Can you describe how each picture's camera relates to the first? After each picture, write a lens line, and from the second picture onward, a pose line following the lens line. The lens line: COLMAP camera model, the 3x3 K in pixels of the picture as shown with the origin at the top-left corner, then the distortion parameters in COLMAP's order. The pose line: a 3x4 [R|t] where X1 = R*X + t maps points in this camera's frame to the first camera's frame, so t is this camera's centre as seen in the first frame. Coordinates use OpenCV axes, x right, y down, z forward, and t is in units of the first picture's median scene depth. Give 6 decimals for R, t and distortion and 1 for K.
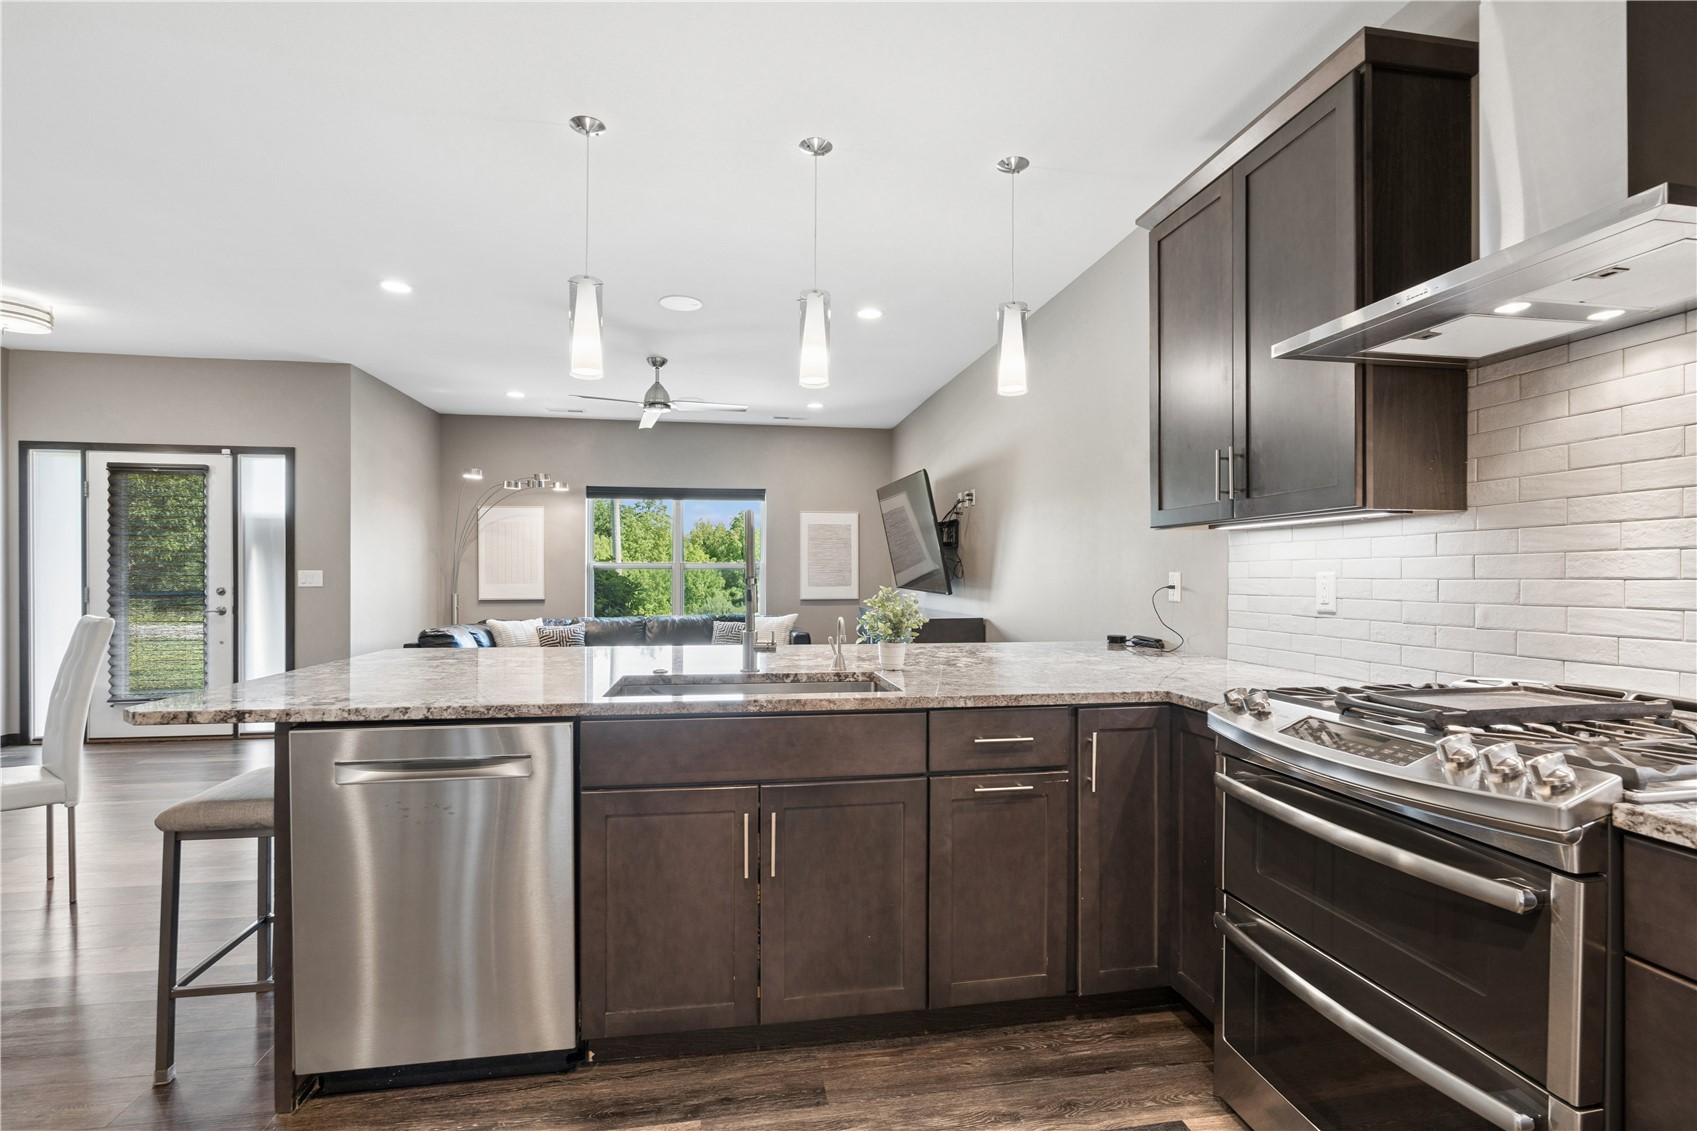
lens RADIAL K [[767.8, 0, 854.2], [0, 767.8, 569.6], [0, 0, 1]] dist [-0.016193, 0.000423]
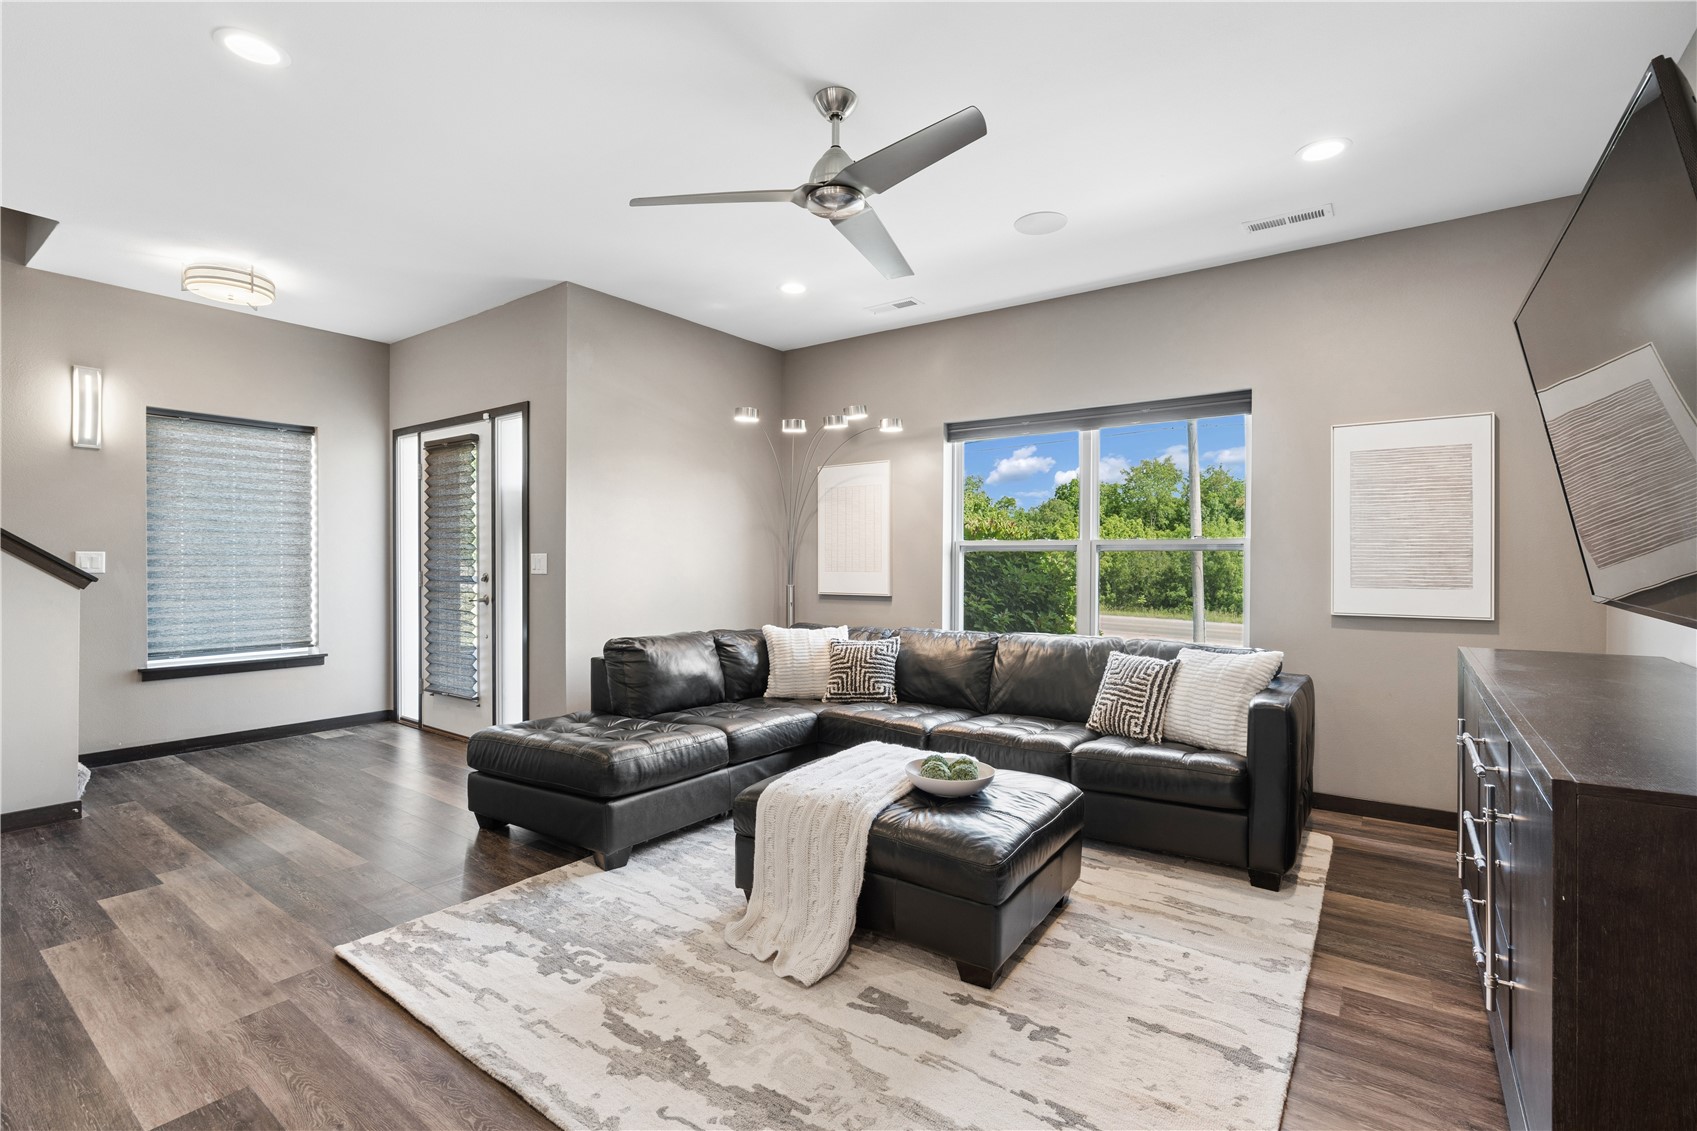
lens RADIAL K [[767.8, 0, 840.7], [0, 767.8, 554.7], [0, 0, 1]] dist [-0.016193, 0.000423]
pose [[0.700338, -0.001239, -0.713811, 0.067204], [0.001770, 0.999998, 0.000001, 0.002545], [0.713809, -0.001264, 0.700339, 0.612534]]
